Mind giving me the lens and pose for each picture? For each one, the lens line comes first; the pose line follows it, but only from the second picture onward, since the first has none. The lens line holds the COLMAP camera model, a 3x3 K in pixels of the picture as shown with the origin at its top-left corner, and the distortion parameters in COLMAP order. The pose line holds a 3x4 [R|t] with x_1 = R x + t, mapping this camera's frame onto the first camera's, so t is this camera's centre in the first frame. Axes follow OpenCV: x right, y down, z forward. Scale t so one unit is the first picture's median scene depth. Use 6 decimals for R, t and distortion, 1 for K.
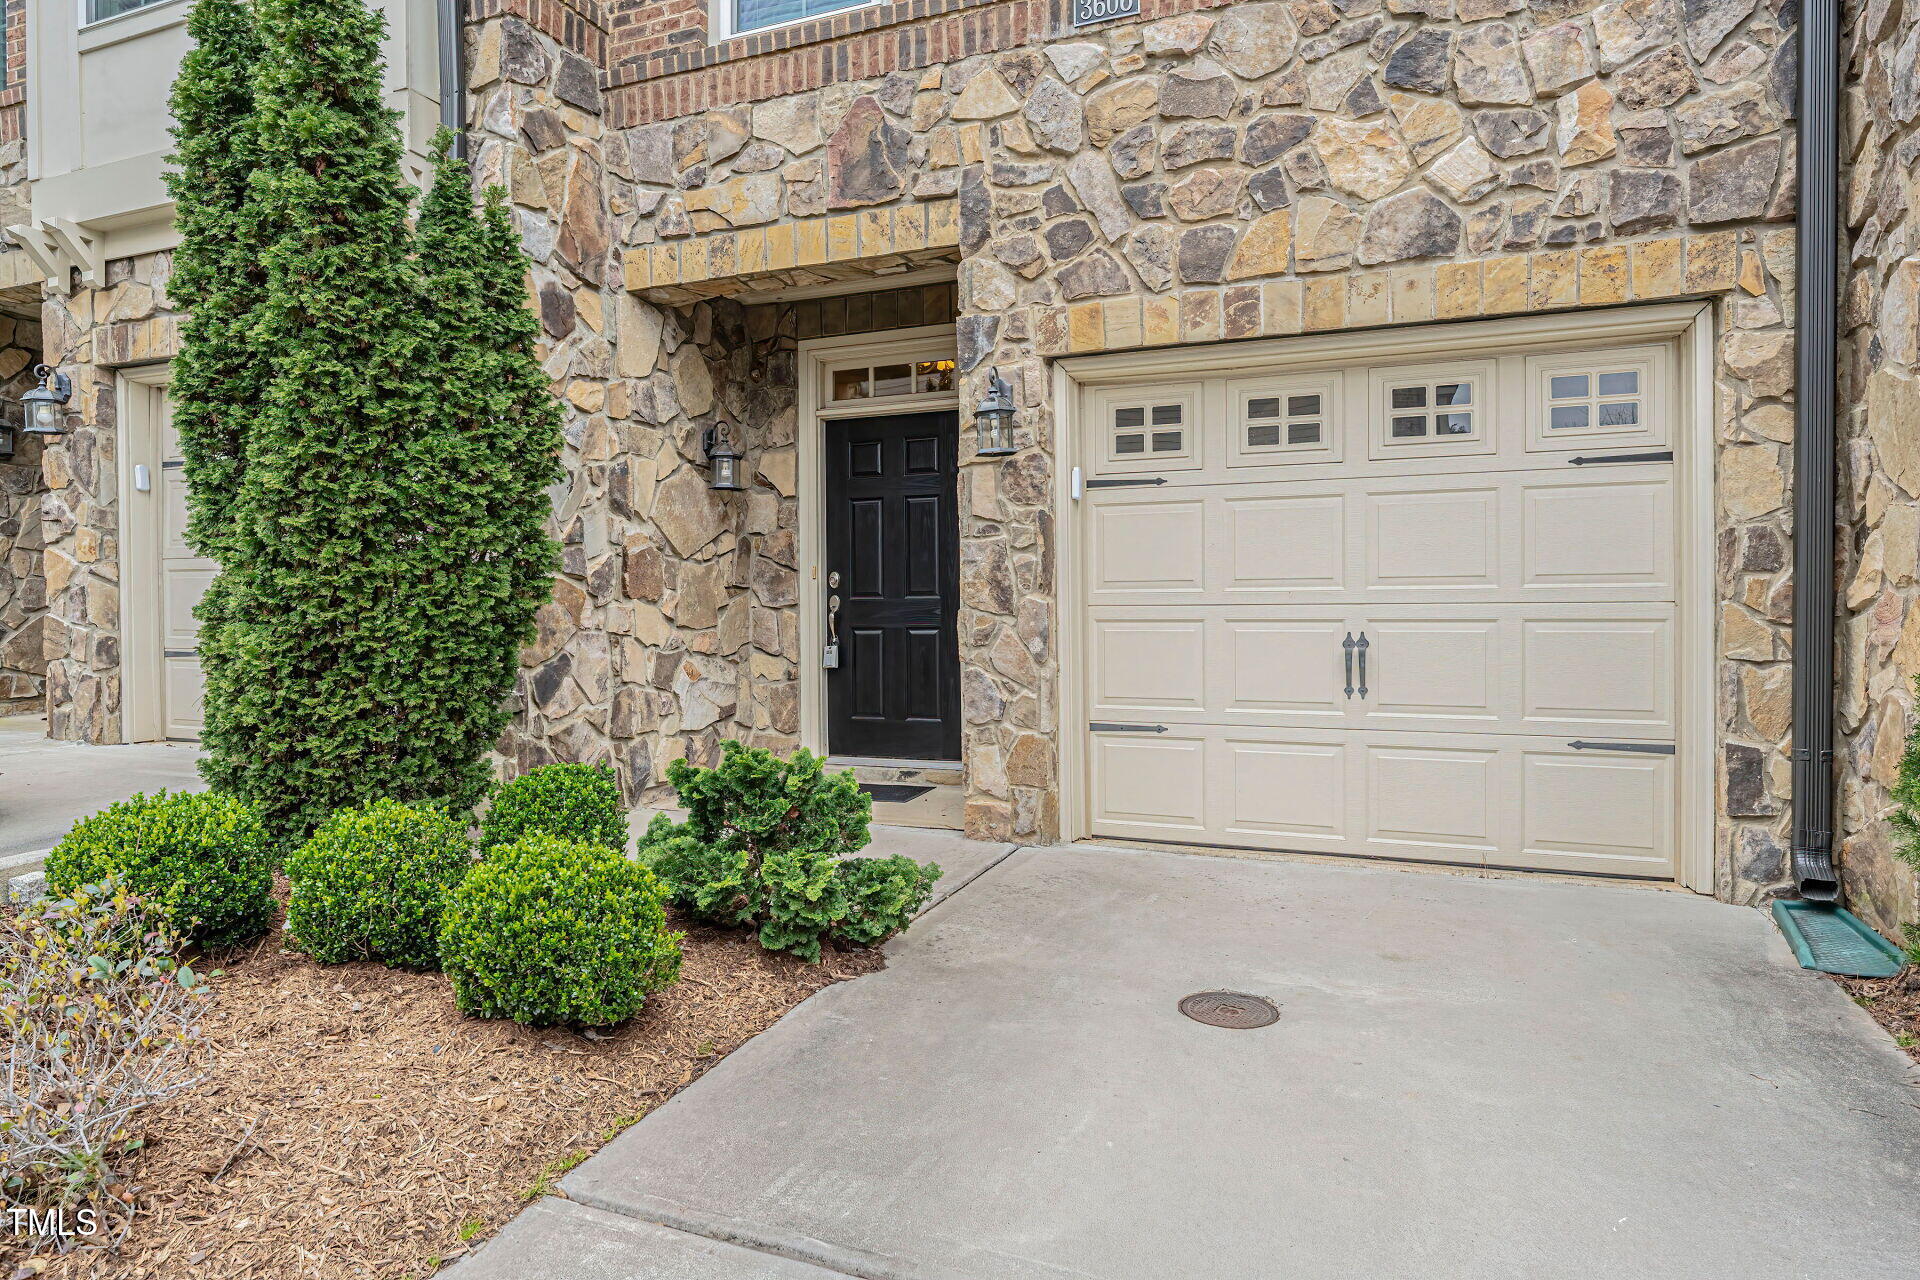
lens RADIAL K [[1073.1, 0, 965.8], [0, 1073.1, 634.8], [0, 0, 1]] dist [-0.002977, 0.001427]
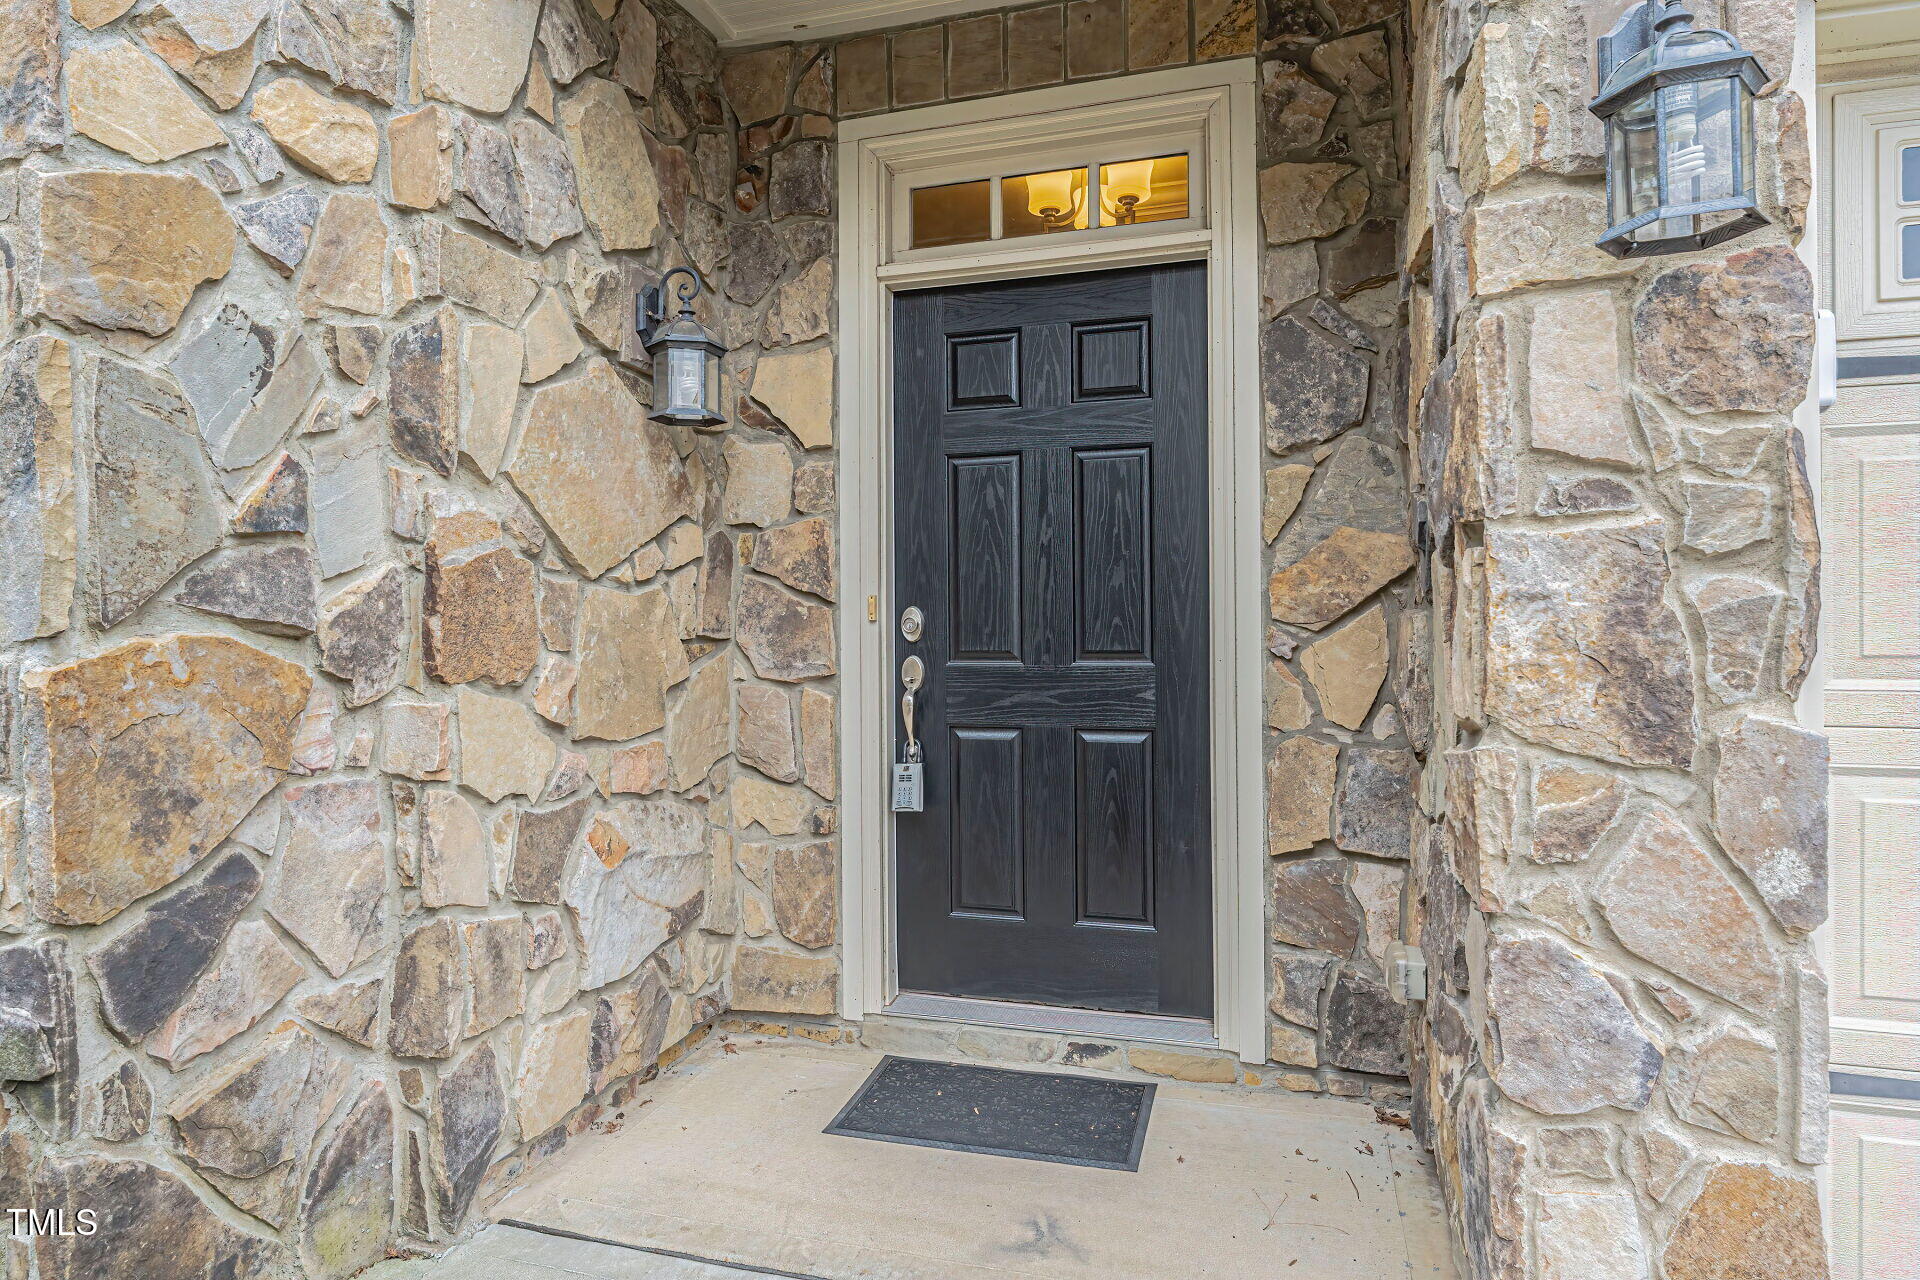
lens RADIAL K [[1073.1, 0, 956.7], [0, 1073.1, 637.8], [0, 0, 1]] dist [-0.002977, 0.001427]
pose [[0.996968, 0.001476, 0.077802, -0.163535], [-0.000483, 0.999918, -0.012781, -0.045514], [-0.077814, 0.012704, 0.996887, 0.611570]]
